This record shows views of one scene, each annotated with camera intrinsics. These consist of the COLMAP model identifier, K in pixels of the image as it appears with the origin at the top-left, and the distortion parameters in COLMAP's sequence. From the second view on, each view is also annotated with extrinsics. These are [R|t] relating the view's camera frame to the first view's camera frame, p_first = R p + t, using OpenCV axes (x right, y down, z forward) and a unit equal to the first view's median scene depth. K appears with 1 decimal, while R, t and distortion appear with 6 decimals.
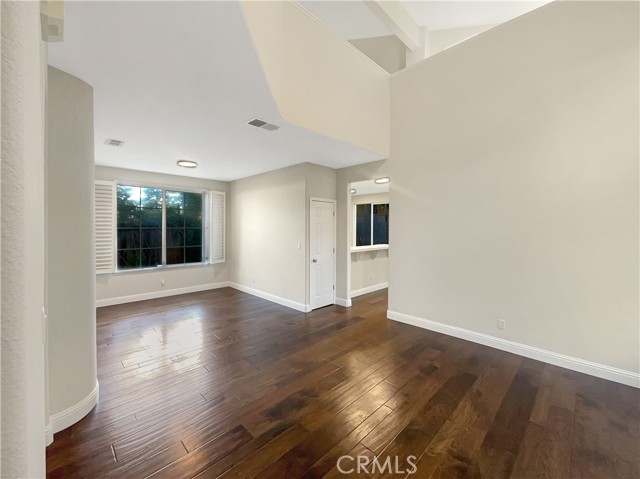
lens RADIAL K [[269.0, 0, 323.7], [0, 269.0, 230.4], [0, 0, 1]] dist [-0.001746, 0.000072]
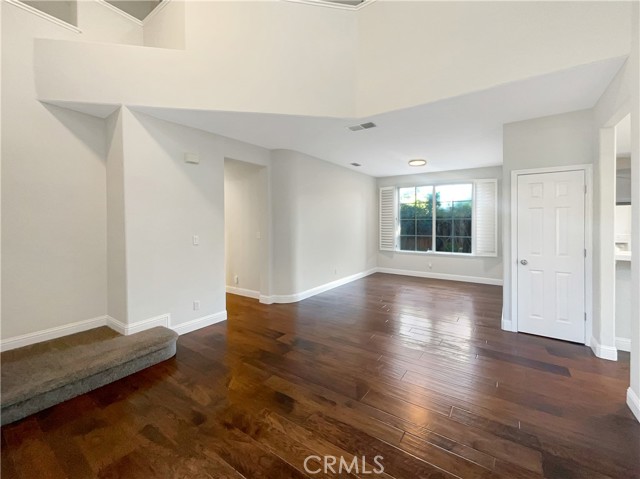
lens RADIAL K [[269.0, 0, 323.7], [0, 269.0, 230.4], [0, 0, 1]] dist [-0.001746, 0.000072]
pose [[0.183953, 0.021804, -0.982693, 0.481794], [-0.003706, 0.999762, 0.021490, 0.016464], [0.982928, -0.000312, 0.183990, 0.327913]]
